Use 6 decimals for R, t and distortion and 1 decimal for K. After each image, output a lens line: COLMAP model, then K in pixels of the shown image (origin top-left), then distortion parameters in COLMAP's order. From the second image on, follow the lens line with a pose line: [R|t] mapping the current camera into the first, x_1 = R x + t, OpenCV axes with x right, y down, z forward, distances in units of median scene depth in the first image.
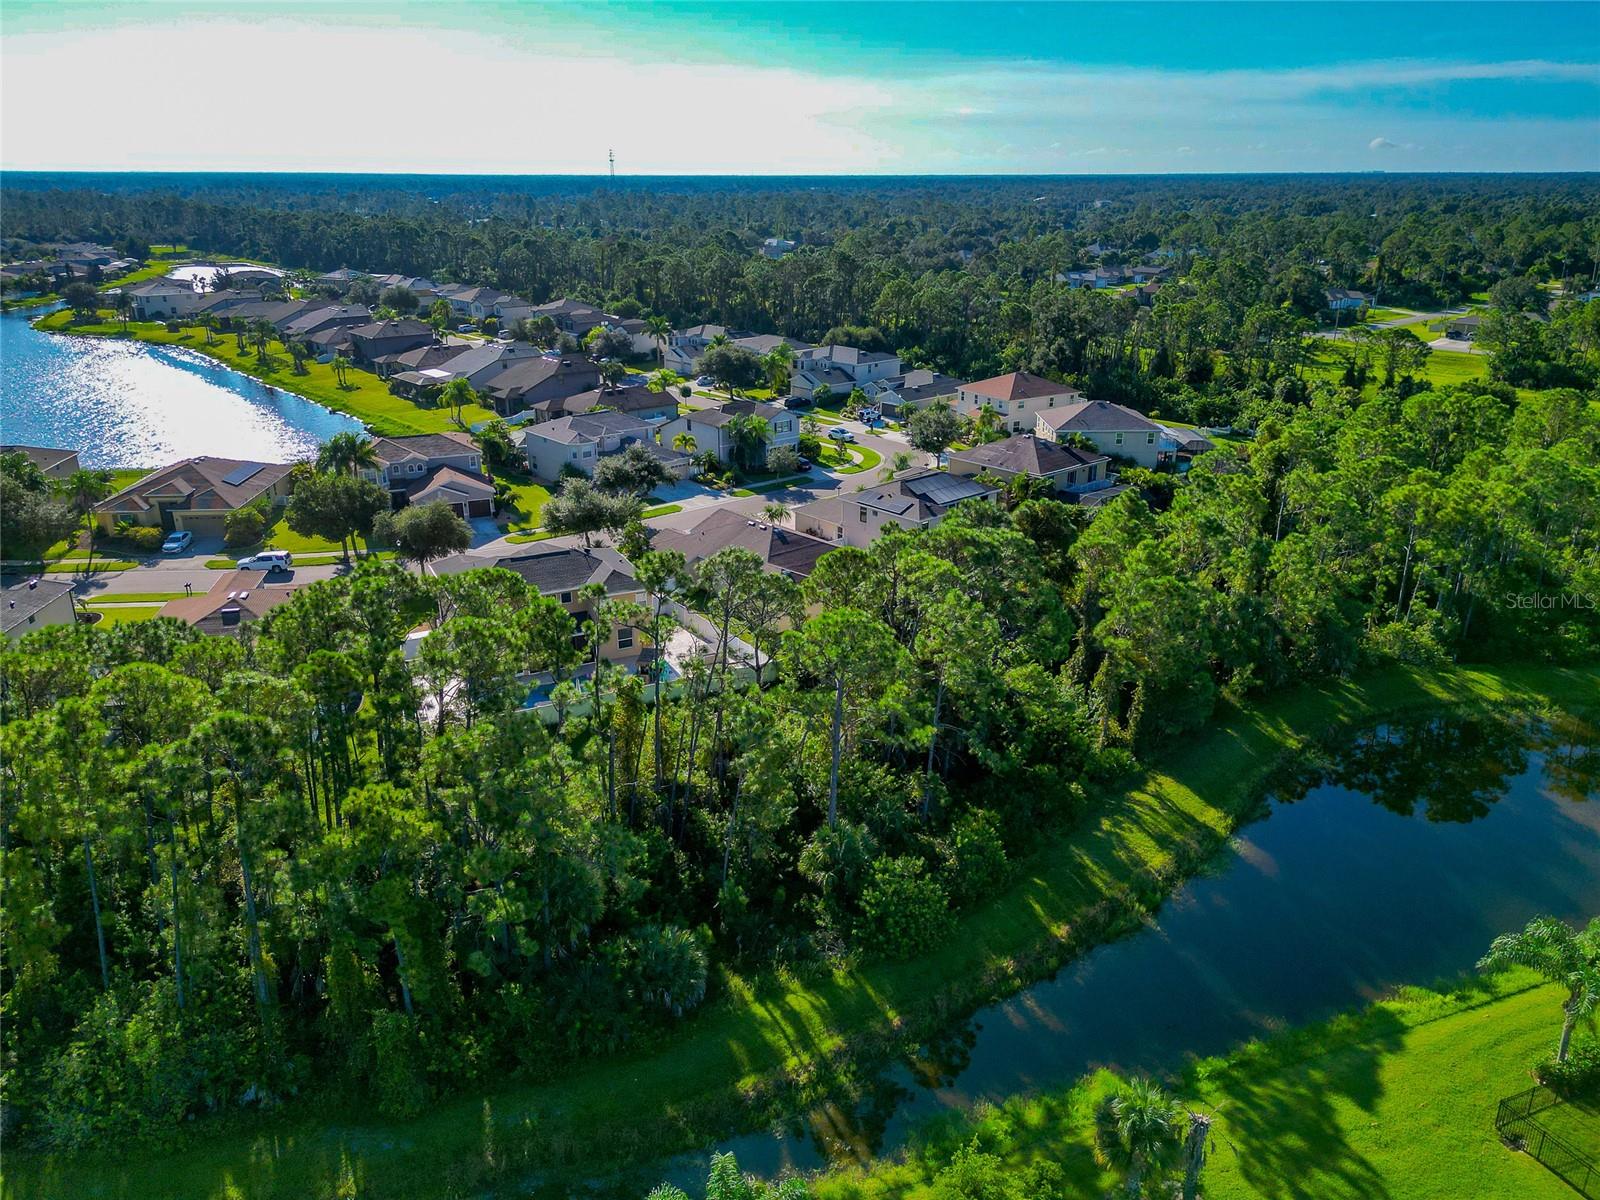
lens RADIAL K [[1137.7, 0, 801.1], [0, 1137.7, 603.4], [0, 0, 1]] dist [0.067834, -0.062365]
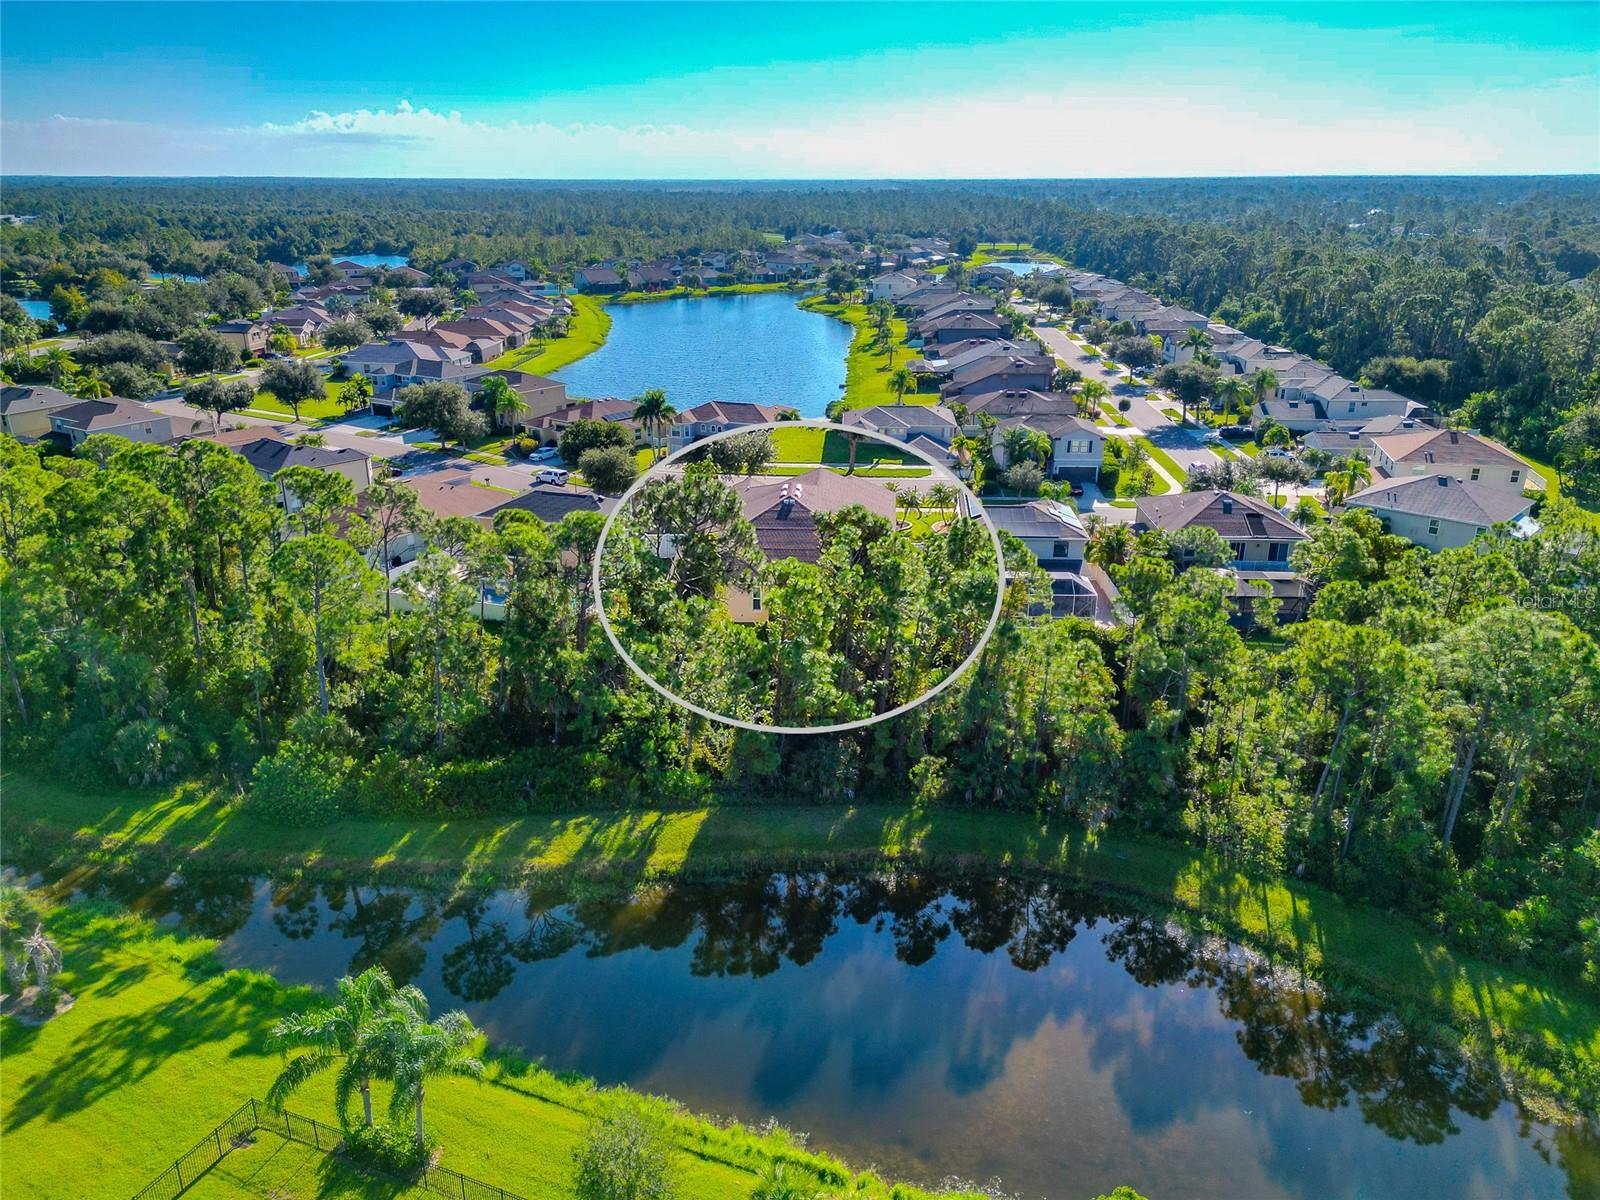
lens RADIAL K [[1137.7, 0, 801.1], [0, 1137.7, 603.4], [0, 0, 1]] dist [0.067834, -0.062365]
pose [[0.720429, 0.240166, -0.650617, 0.572481], [-0.241639, 0.966265, 0.089117, -0.073708], [0.650072, 0.093012, 0.754159, 0.193677]]
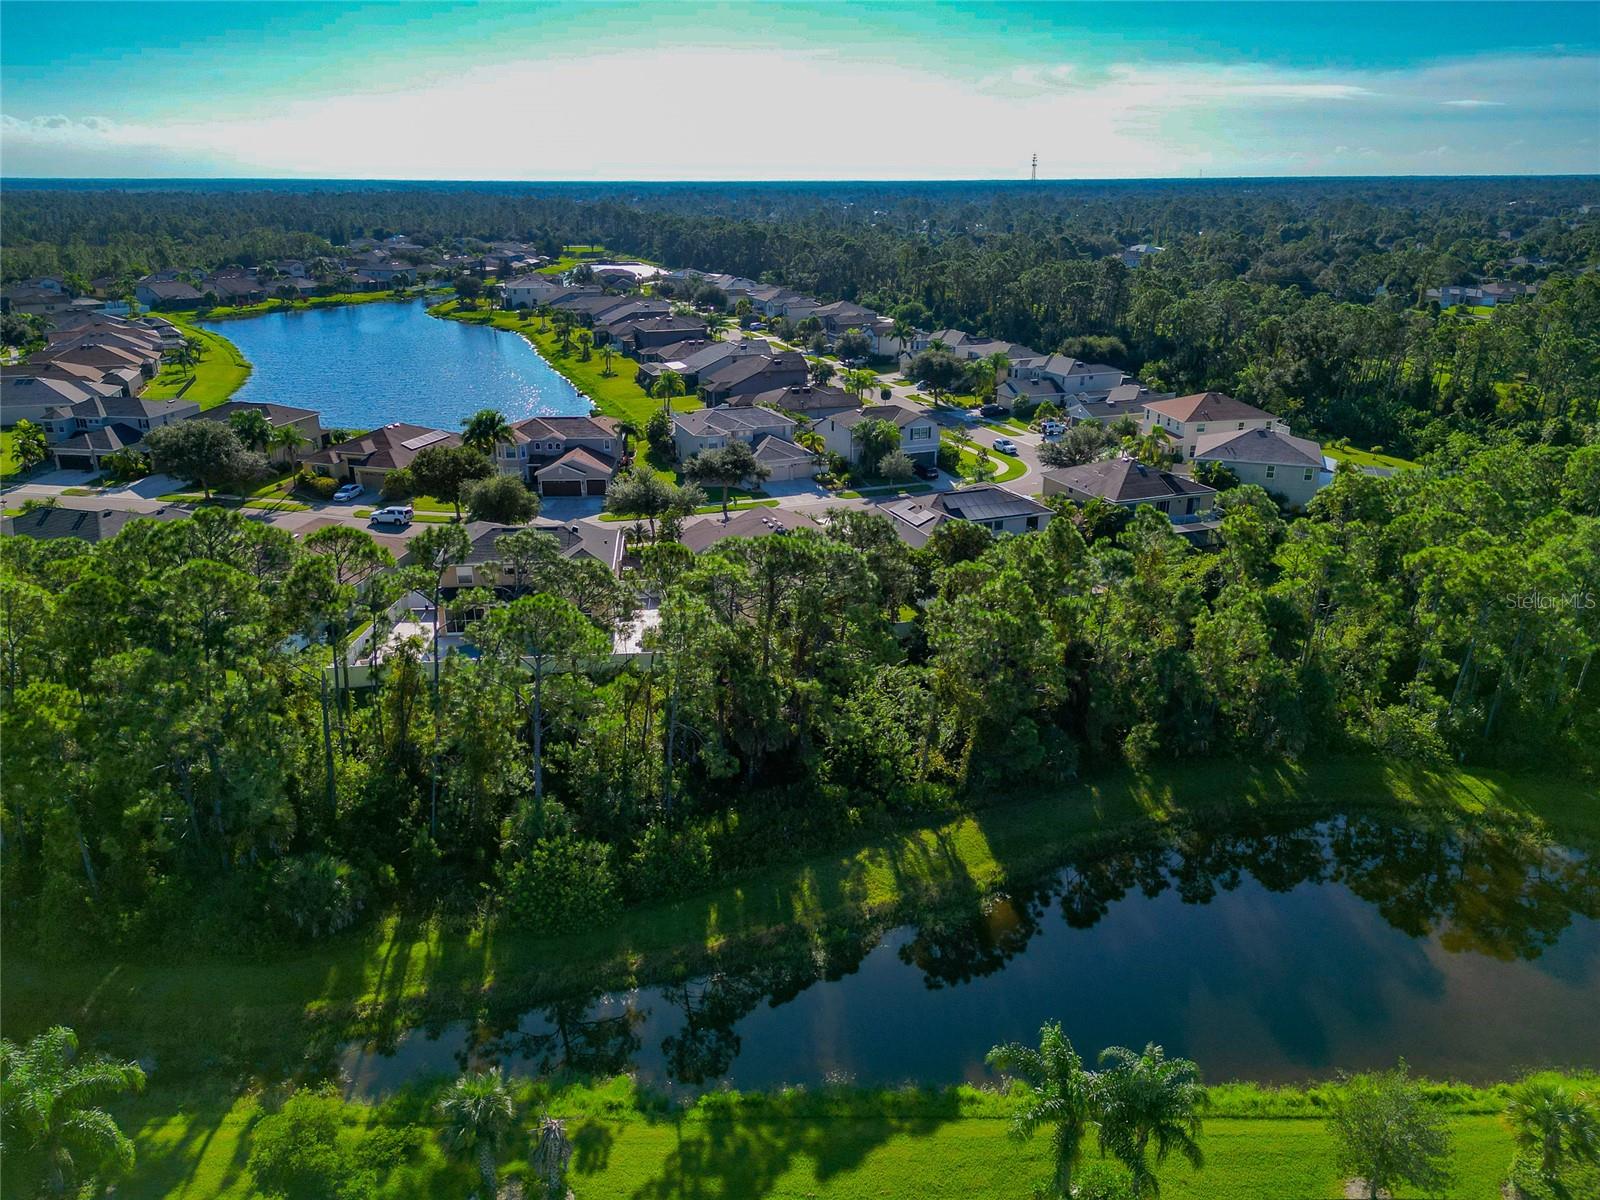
lens RADIAL K [[1137.7, 0, 801.1], [0, 1137.7, 603.4], [0, 0, 1]] dist [0.067834, -0.062365]
pose [[0.937645, 0.118399, -0.326808, 0.282873], [-0.119588, 0.992686, 0.016527, -0.014816], [0.326374, 0.023586, 0.944946, 0.040392]]
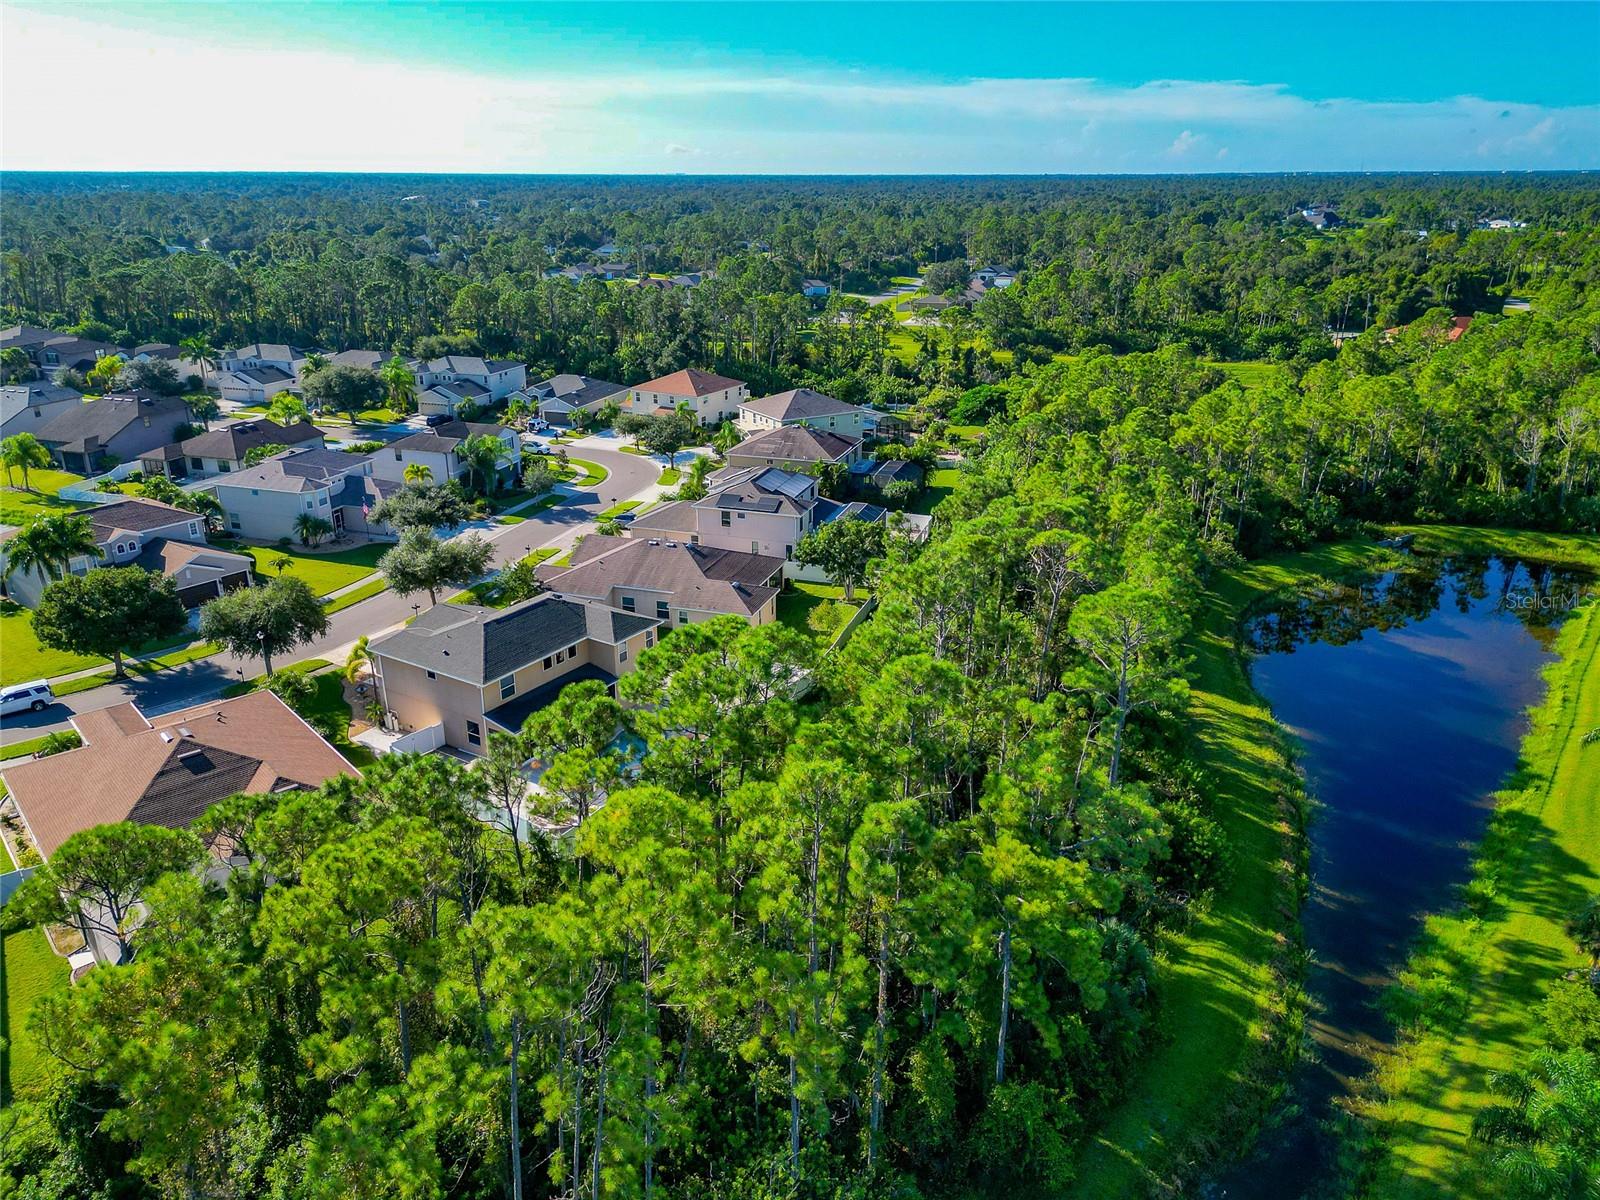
lens RADIAL K [[1117.1, 0, 798.7], [0, 1117.1, 619.4], [0, 0, 1]] dist [0.065213, -0.061429]
pose [[0.860675, -0.187318, 0.473445, -0.336508], [0.178583, 0.981853, 0.063824, -0.039485], [-0.476808, 0.029617, 0.878508, 0.108658]]
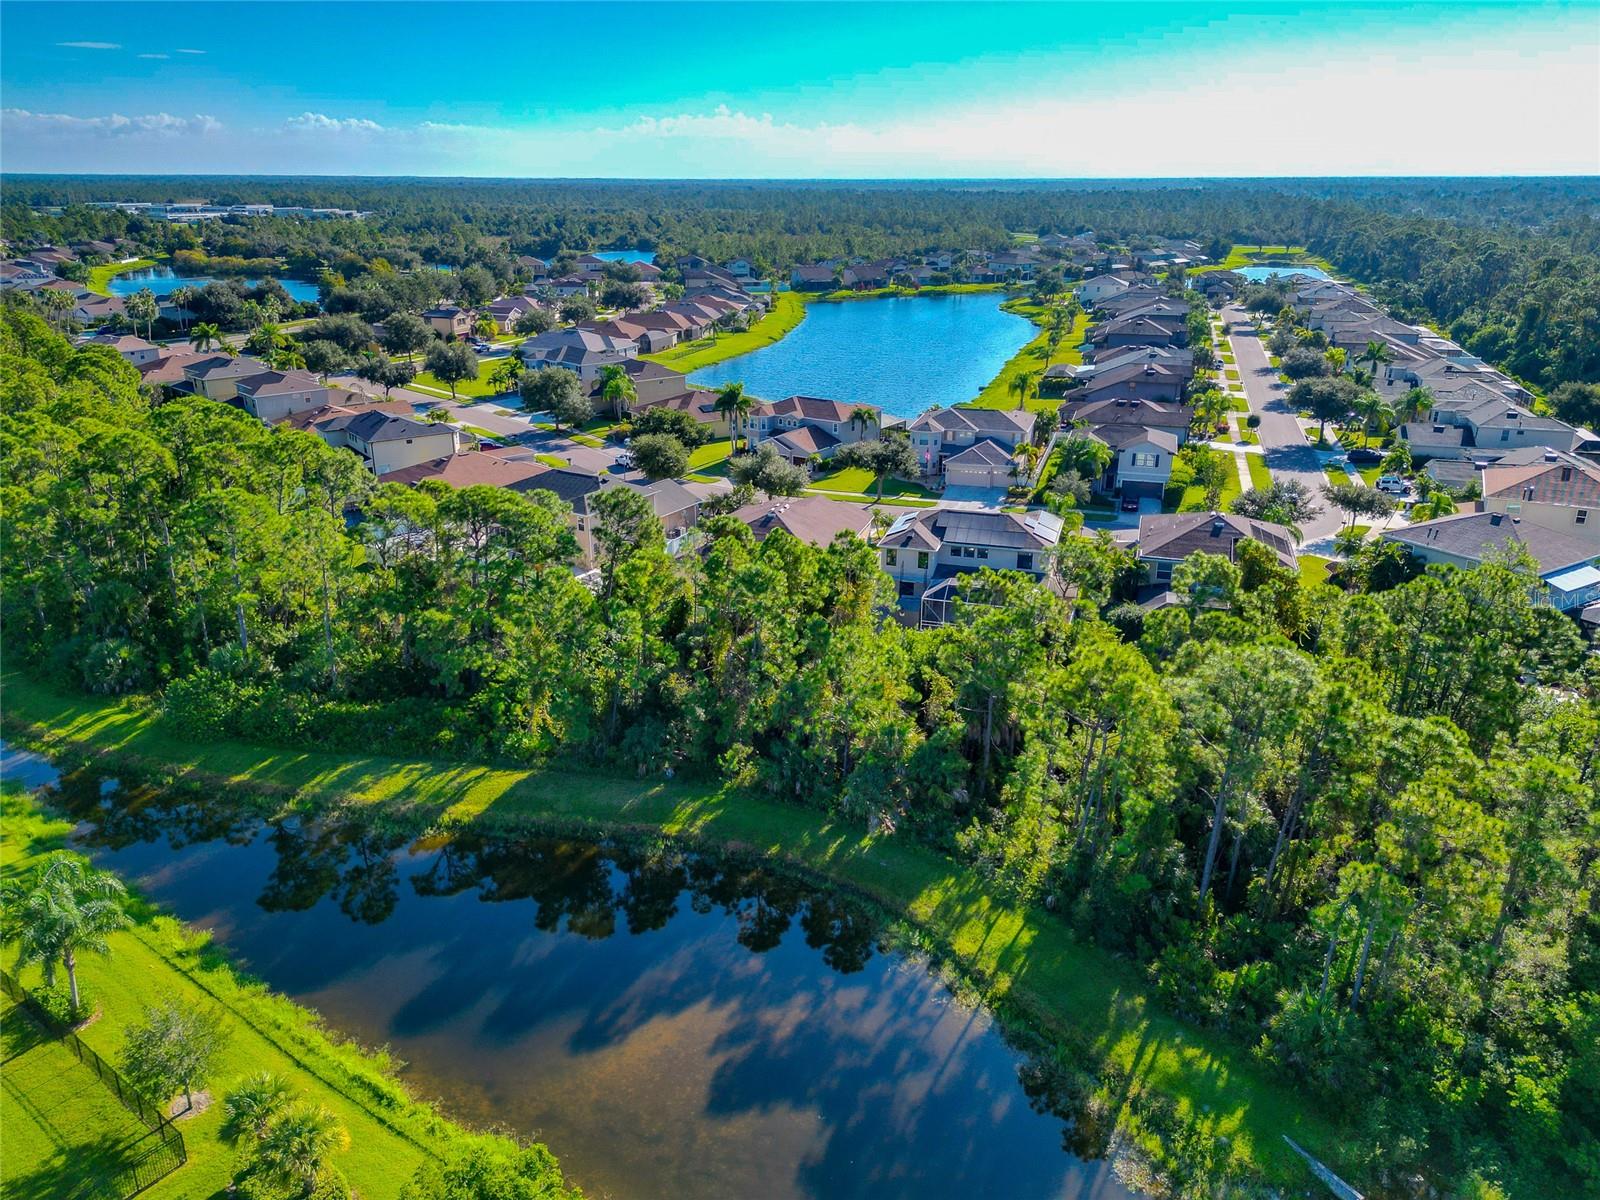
lens RADIAL K [[1137.7, 0, 801.1], [0, 1137.7, 603.4], [0, 0, 1]] dist [0.067834, -0.062365]
pose [[0.531008, 0.295296, -0.794249, 0.725650], [-0.297802, 0.942556, 0.151335, -0.130778], [0.793312, 0.156168, 0.588445, 0.346403]]
